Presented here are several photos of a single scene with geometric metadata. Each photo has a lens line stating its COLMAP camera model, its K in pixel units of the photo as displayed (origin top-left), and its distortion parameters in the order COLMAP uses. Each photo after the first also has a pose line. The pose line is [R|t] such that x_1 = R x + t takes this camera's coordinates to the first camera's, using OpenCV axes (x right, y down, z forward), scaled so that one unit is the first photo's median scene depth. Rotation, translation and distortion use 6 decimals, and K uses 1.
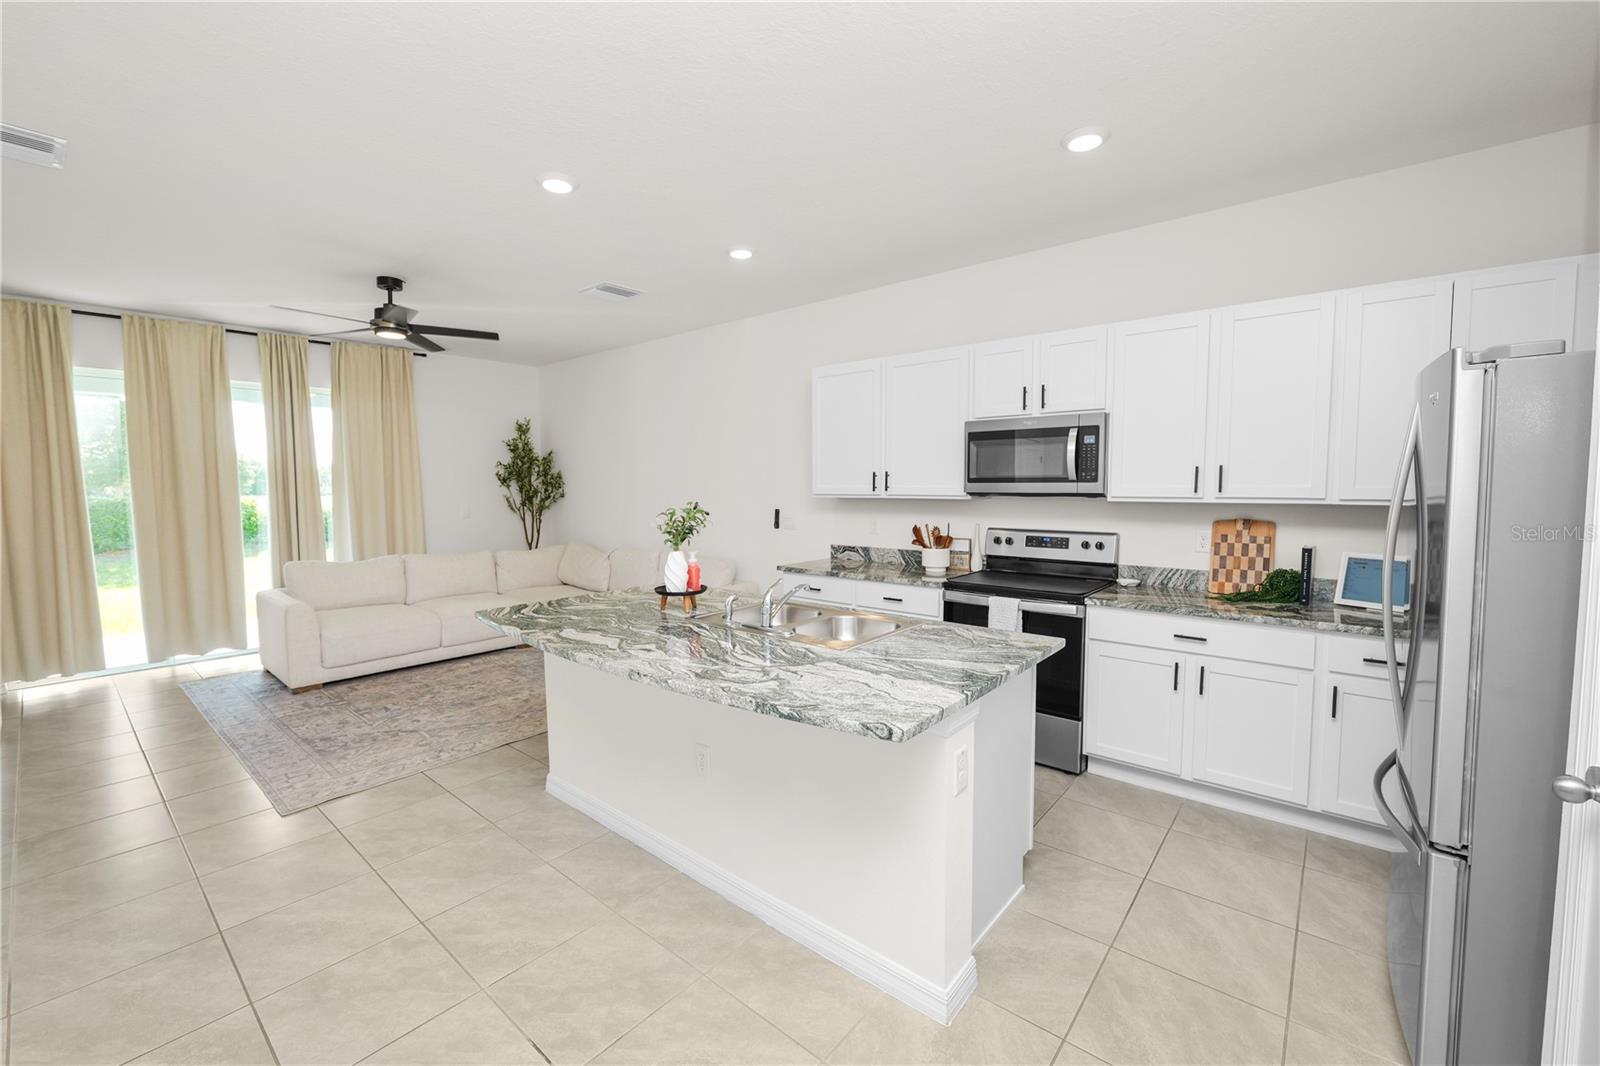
lens RADIAL K [[651.8, 0, 794.0], [0, 651.8, 528.4], [0, 0, 1]] dist [-0.011244, -0.000088]
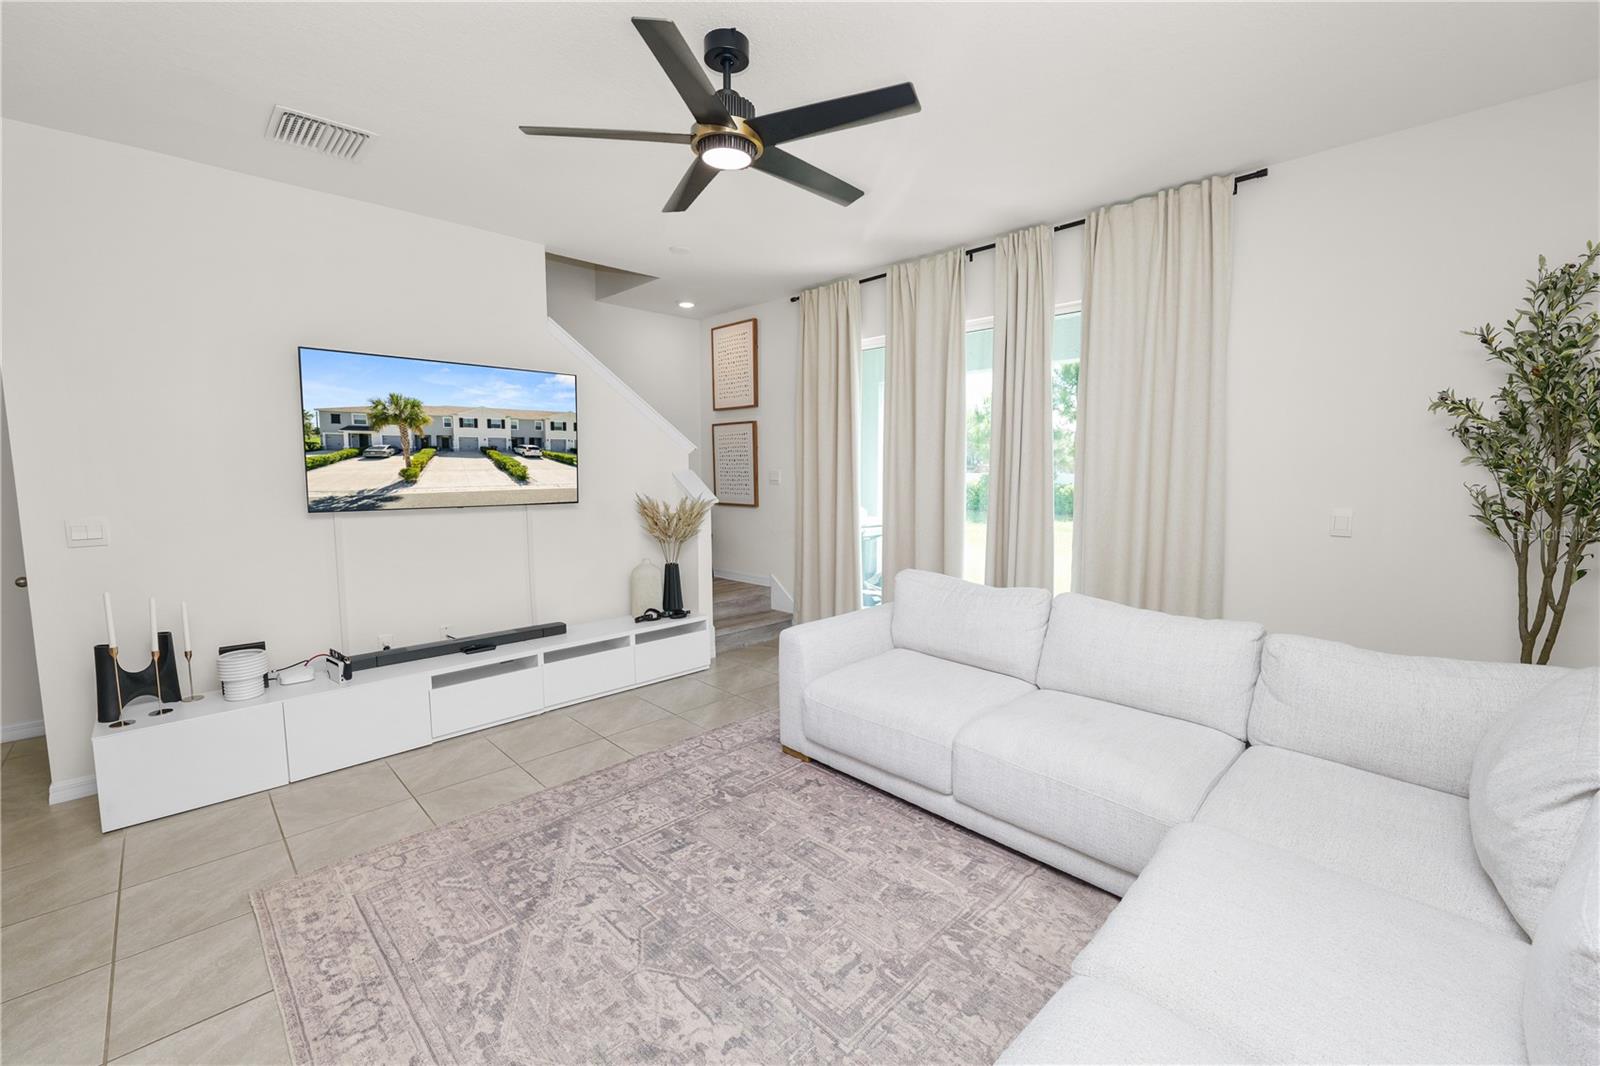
lens RADIAL K [[648.1, 0, 793.6], [0, 648.1, 533.6], [0, 0, 1]] dist [-0.011933, 0.000012]
pose [[-0.092887, 0.111351, -0.989431, -0.084195], [-0.064562, 0.990962, 0.117585, -0.062841], [0.993581, 0.074801, -0.084859, 0.962014]]
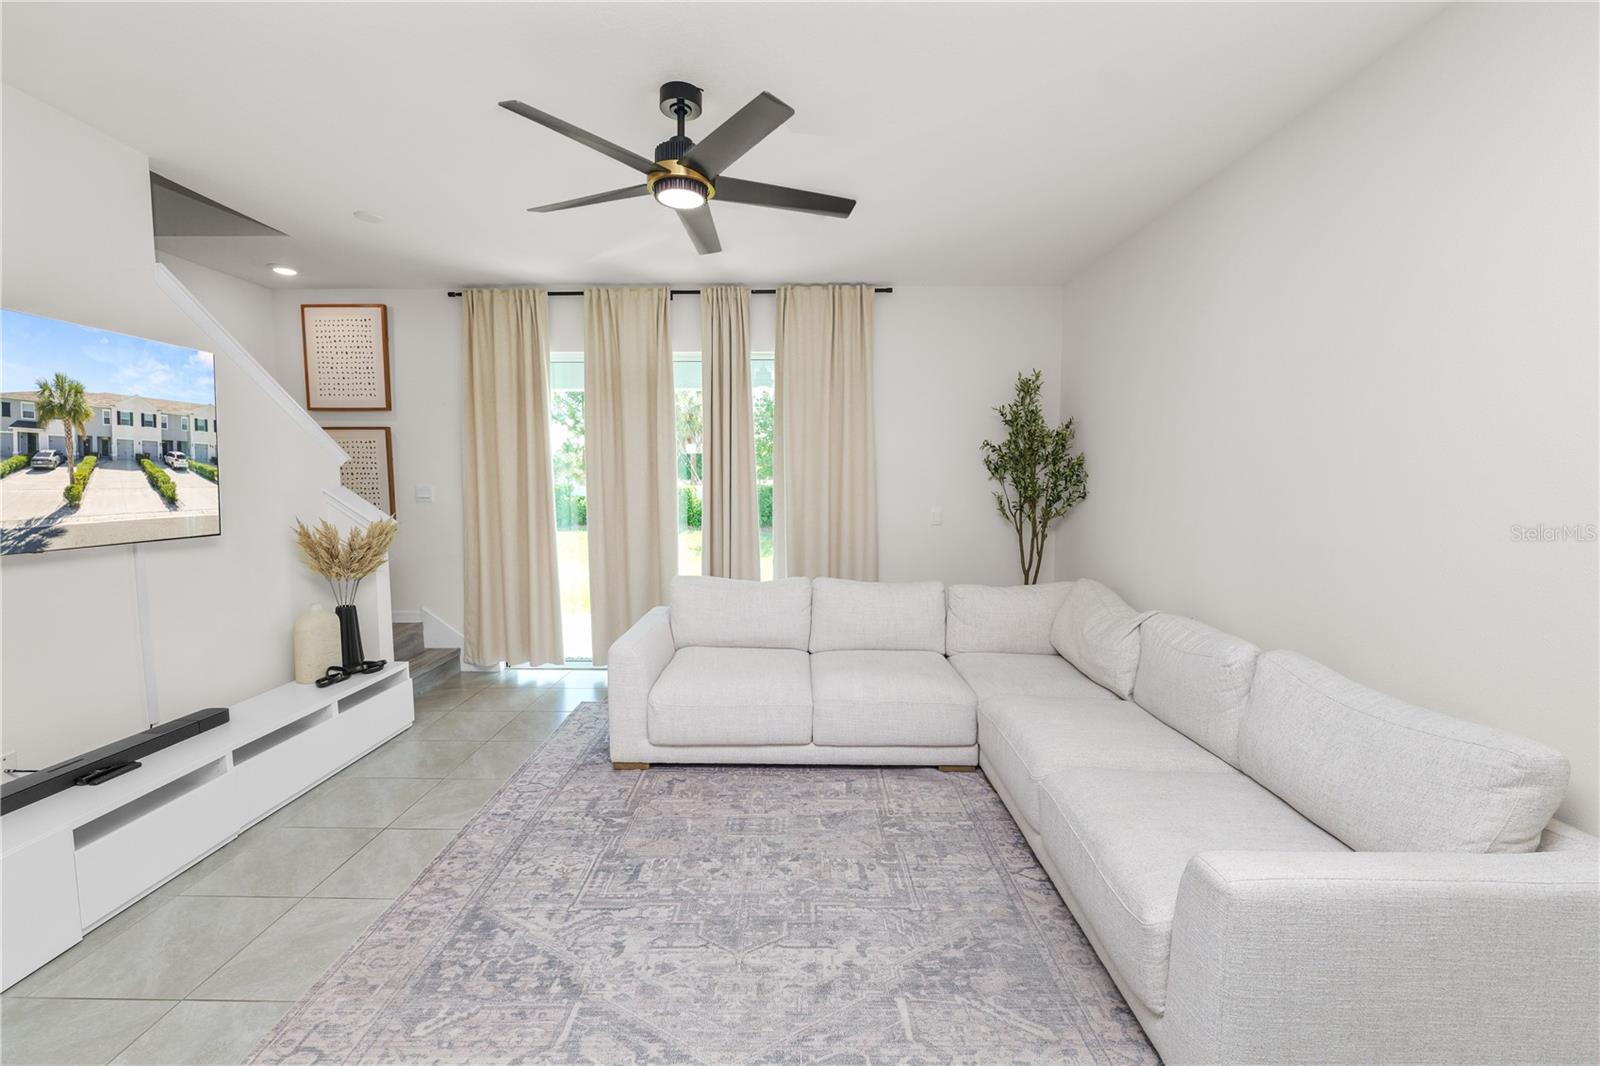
lens RADIAL K [[651.8, 0, 794.0], [0, 651.8, 528.4], [0, 0, 1]] dist [-0.011244, -0.000088]
pose [[0.641039, 0.067196, -0.764561, -0.108083], [-0.056818, 0.997581, 0.040037, -0.044109], [0.765402, 0.017775, 0.643307, 0.626196]]
